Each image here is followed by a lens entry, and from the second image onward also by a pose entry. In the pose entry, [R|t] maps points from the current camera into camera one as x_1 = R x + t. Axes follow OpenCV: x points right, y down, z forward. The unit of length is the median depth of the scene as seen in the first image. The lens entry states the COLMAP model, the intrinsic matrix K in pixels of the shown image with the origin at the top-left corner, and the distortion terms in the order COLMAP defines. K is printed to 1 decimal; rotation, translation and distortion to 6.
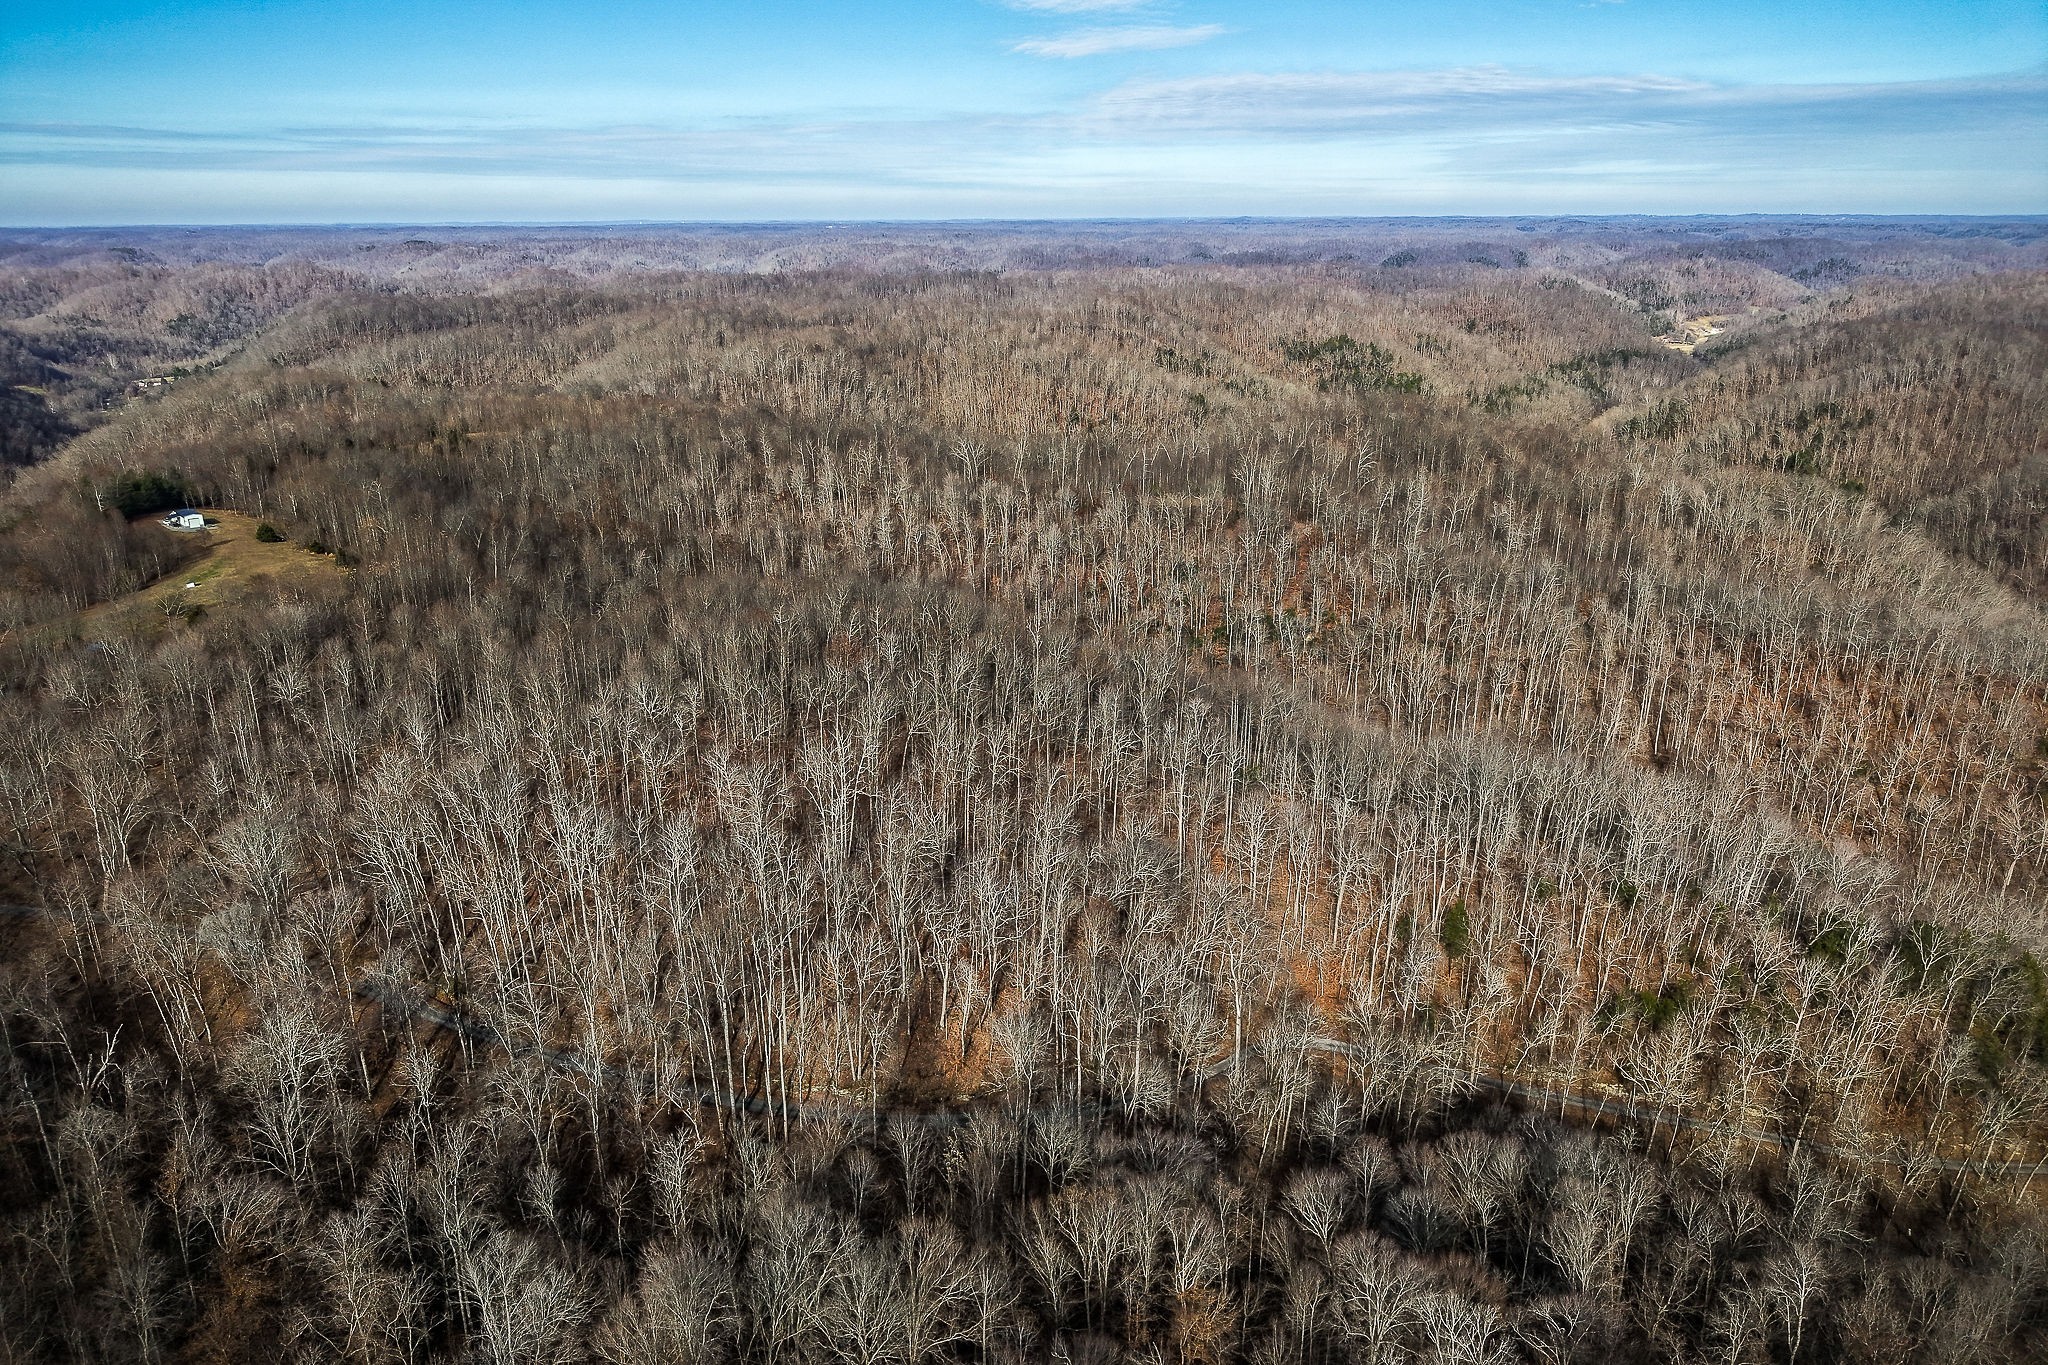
lens RADIAL K [[1444.8, 0, 1024.3], [0, 1444.8, 707.6], [0, 0, 1]] dist [0.072526, -0.062689]
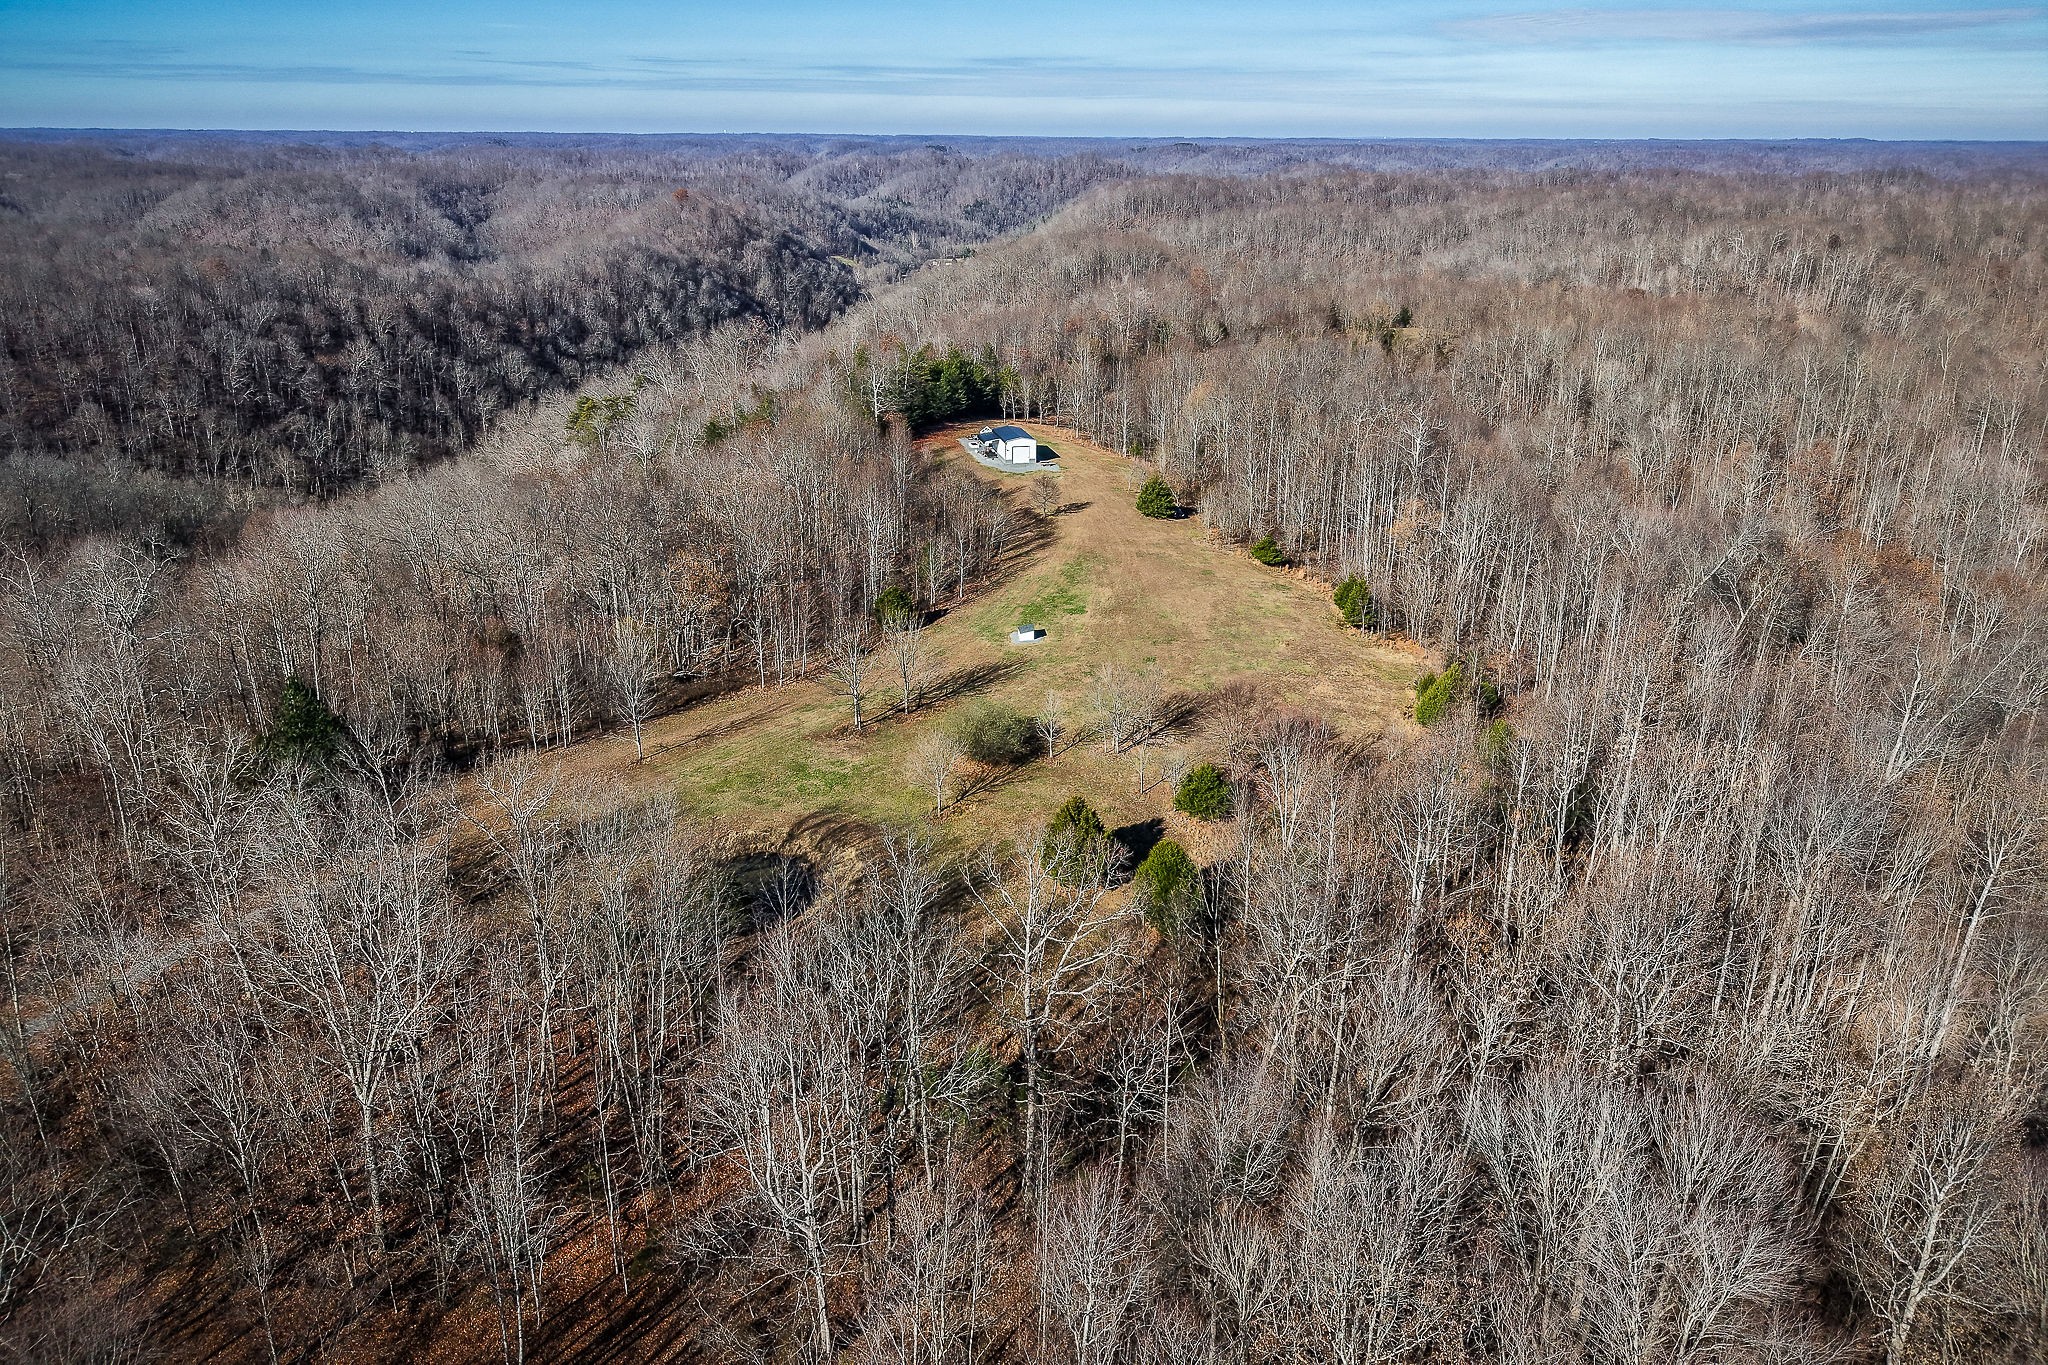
lens RADIAL K [[1444.8, 0, 1024.3], [0, 1444.8, 707.6], [0, 0, 1]] dist [0.072526, -0.062689]
pose [[0.890247, 0.190399, -0.413773, -0.076295], [-0.168591, 0.981661, 0.088986, -0.019113], [0.423128, -0.009461, 0.906021, 0.121912]]
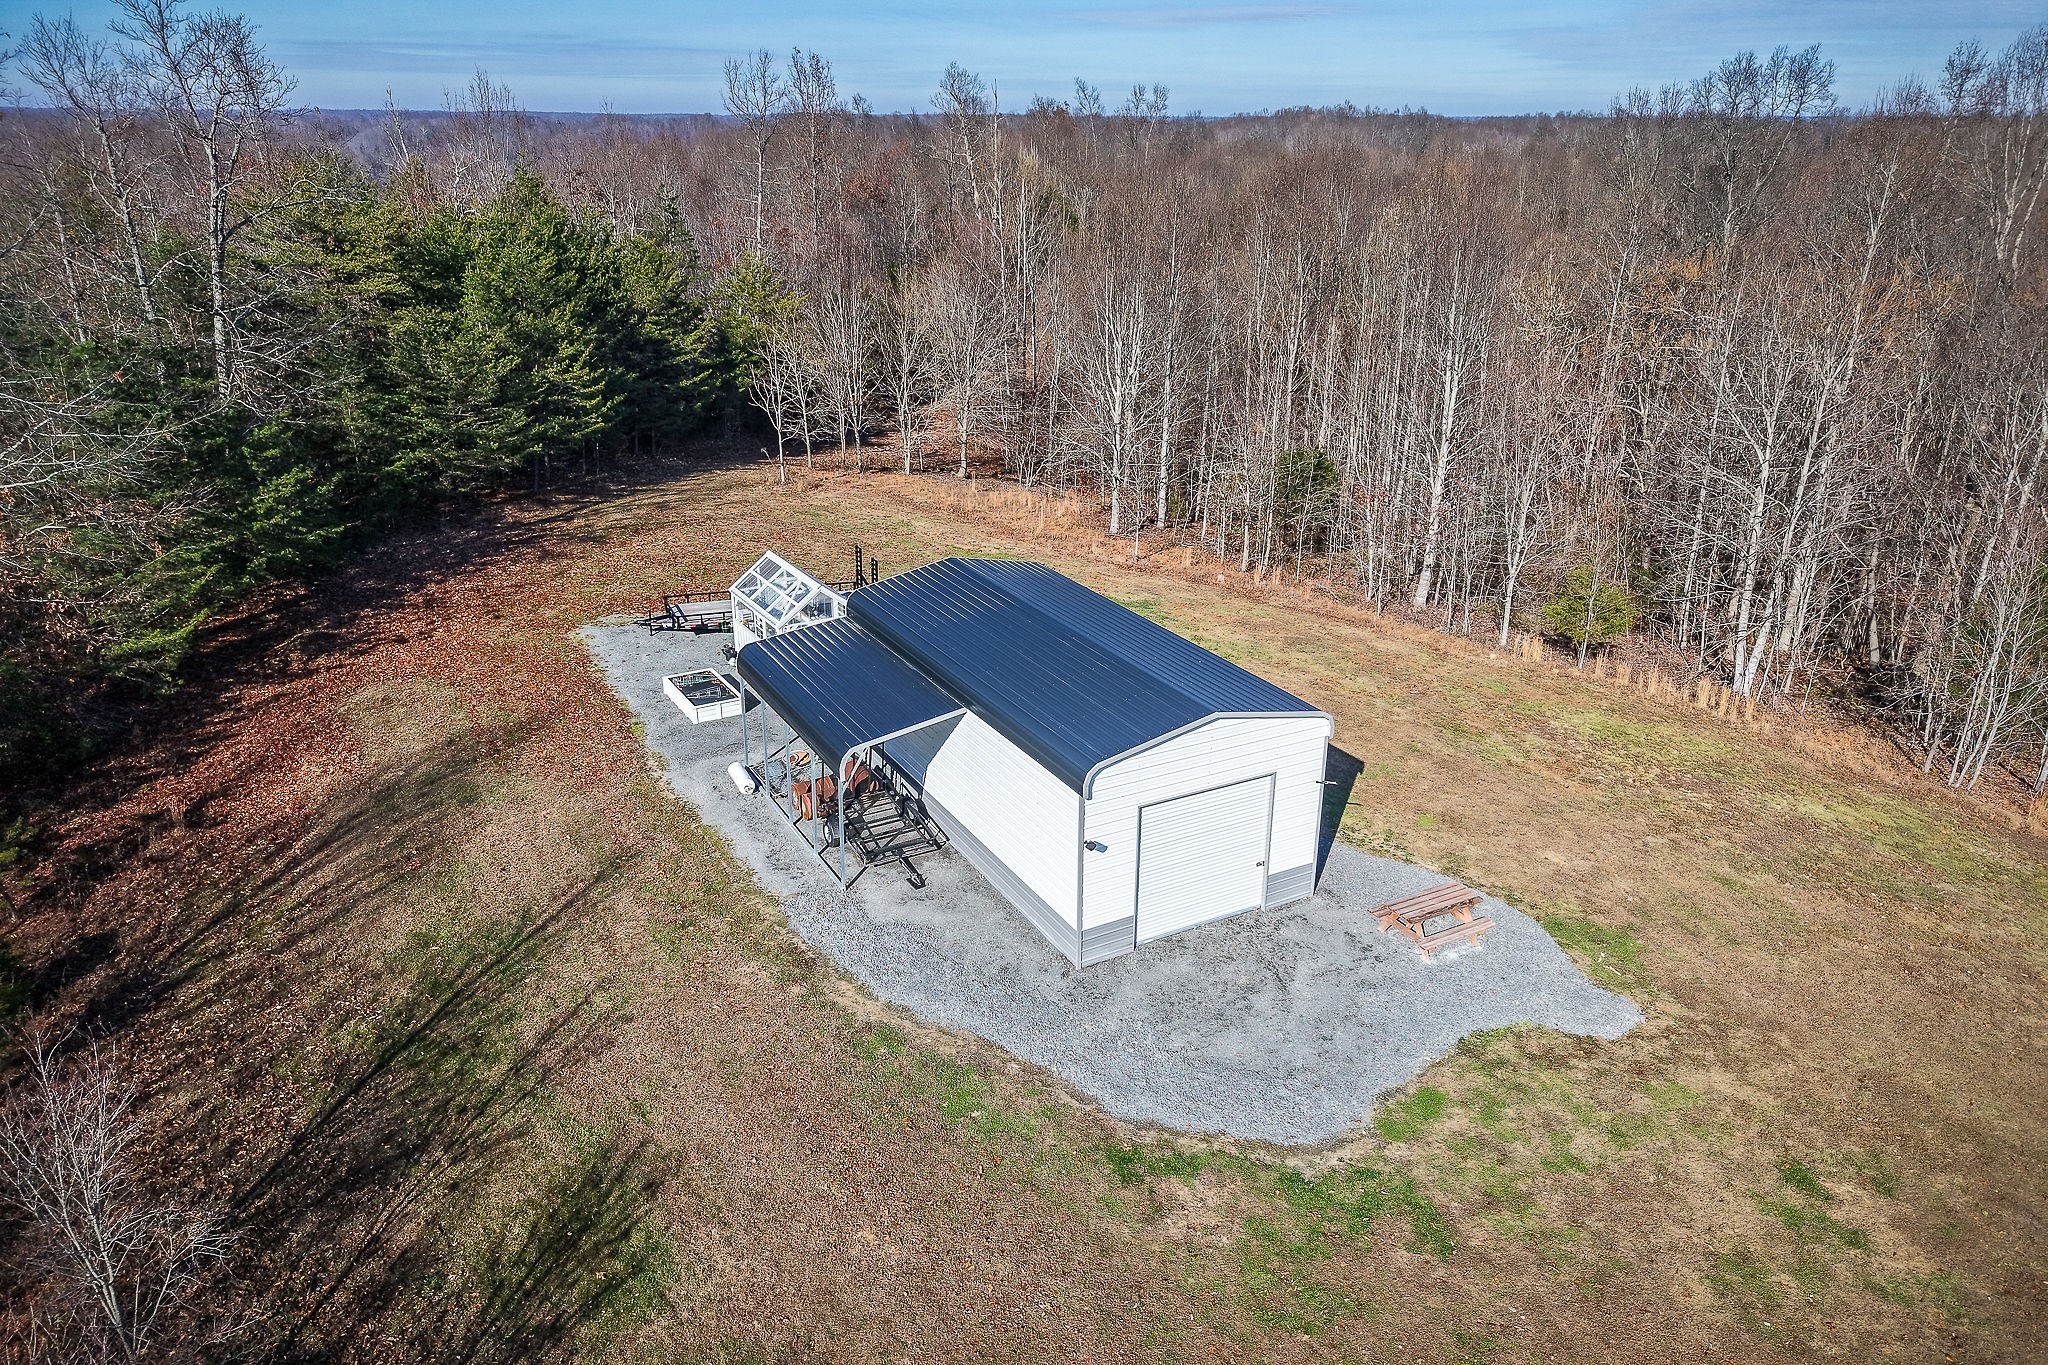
lens RADIAL K [[1444.8, 0, 1024.3], [0, 1444.8, 707.6], [0, 0, 1]] dist [0.072526, -0.062689]
pose [[0.974935, 0.094638, -0.201359, -0.128808], [-0.083303, 0.994463, 0.064058, -0.030834], [0.206306, -0.045678, 0.977421, 0.217287]]
